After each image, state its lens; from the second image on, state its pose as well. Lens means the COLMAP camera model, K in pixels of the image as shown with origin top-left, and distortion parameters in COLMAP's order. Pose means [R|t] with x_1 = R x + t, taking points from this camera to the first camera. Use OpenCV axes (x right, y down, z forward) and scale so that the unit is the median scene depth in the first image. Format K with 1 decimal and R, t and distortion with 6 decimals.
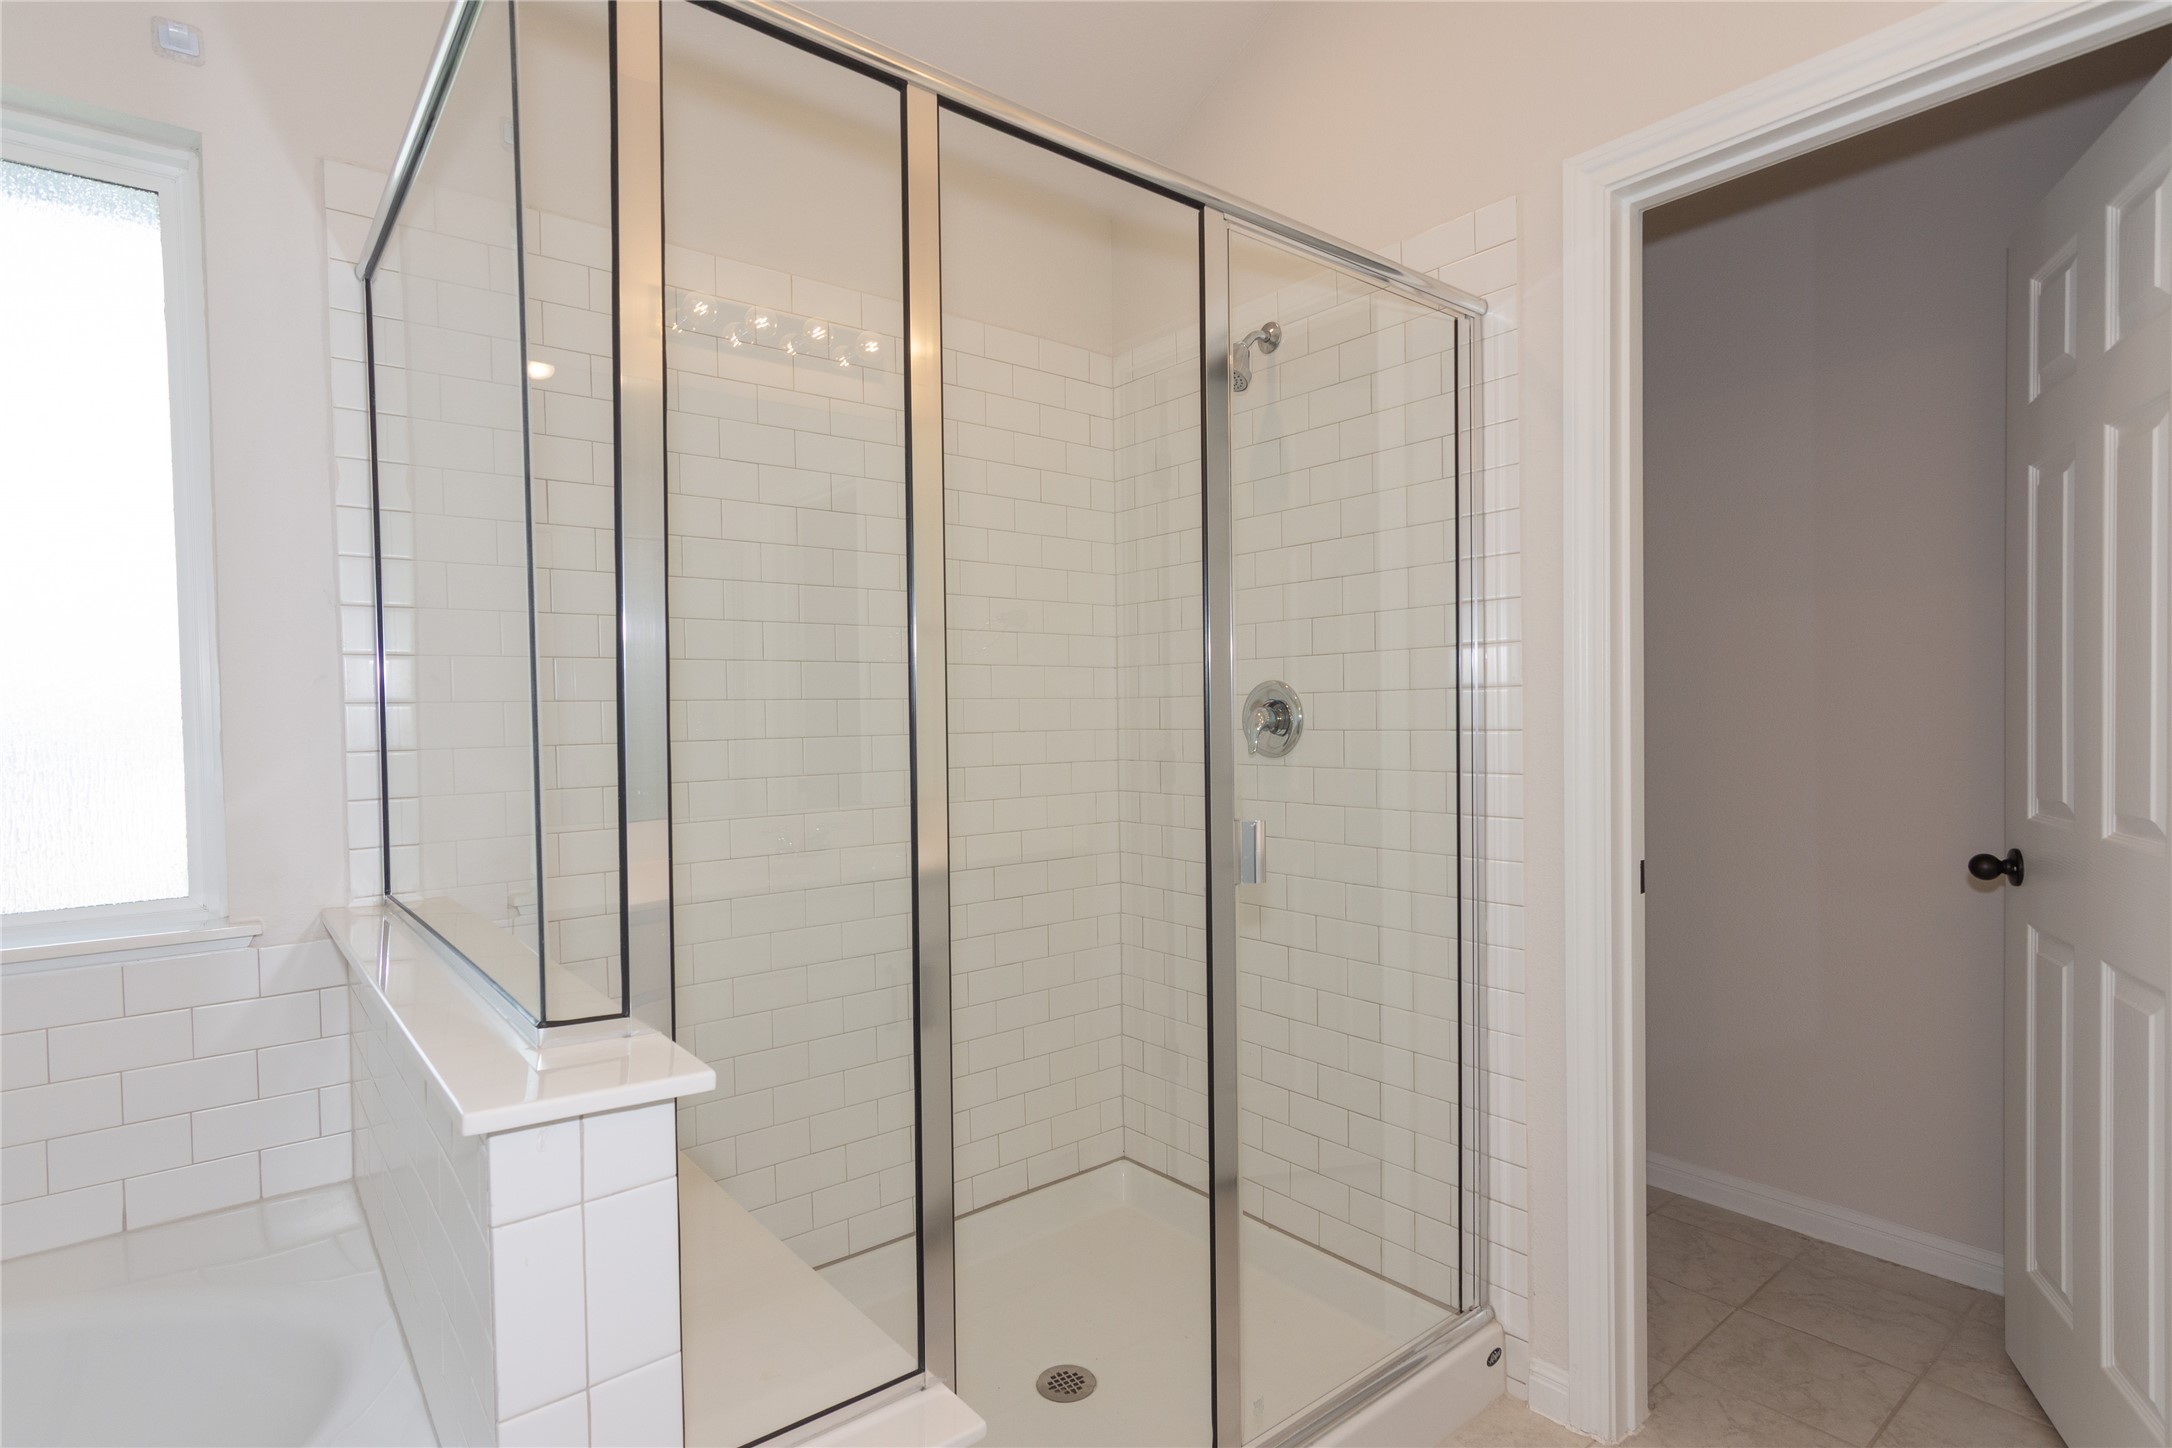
lens RADIAL K [[1048.8, 0, 1083.0], [0, 1048.8, 735.3], [0, 0, 1]] dist [-0.000826, 0.002538]
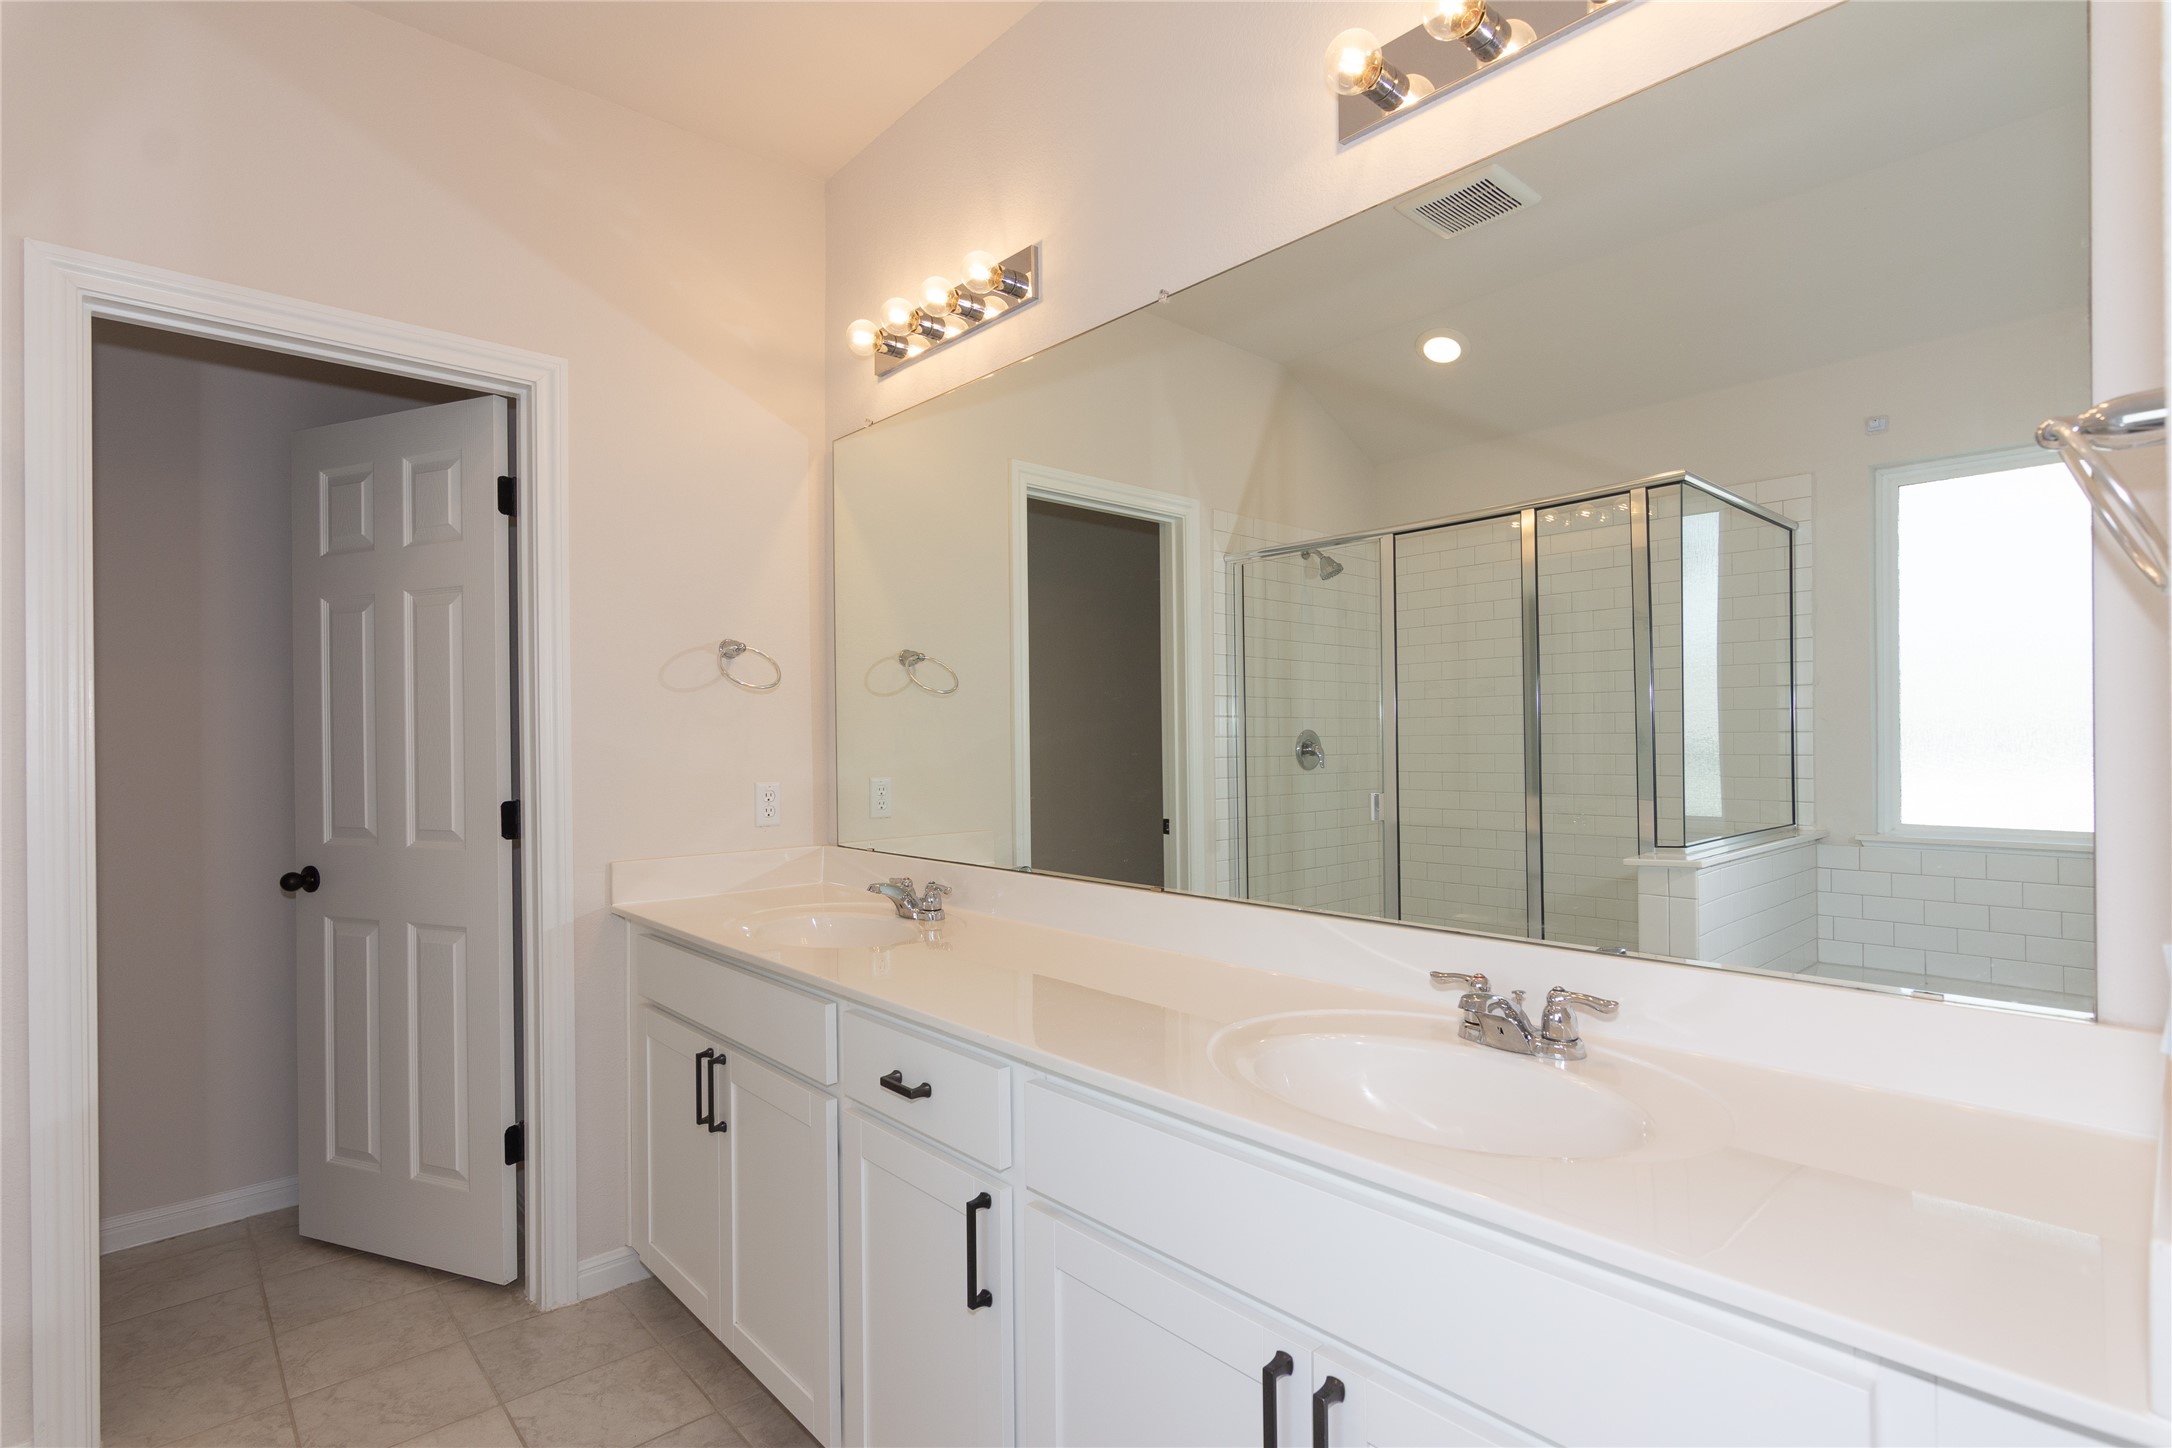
lens RADIAL K [[1048.8, 0, 1083.0], [0, 1048.8, 735.3], [0, 0, 1]] dist [-0.000826, 0.002538]
pose [[-0.048488, 0.013731, 0.998729, -0.581039], [0.028214, 0.999525, -0.012372, -0.019416], [-0.998425, 0.027578, -0.048853, 0.033283]]
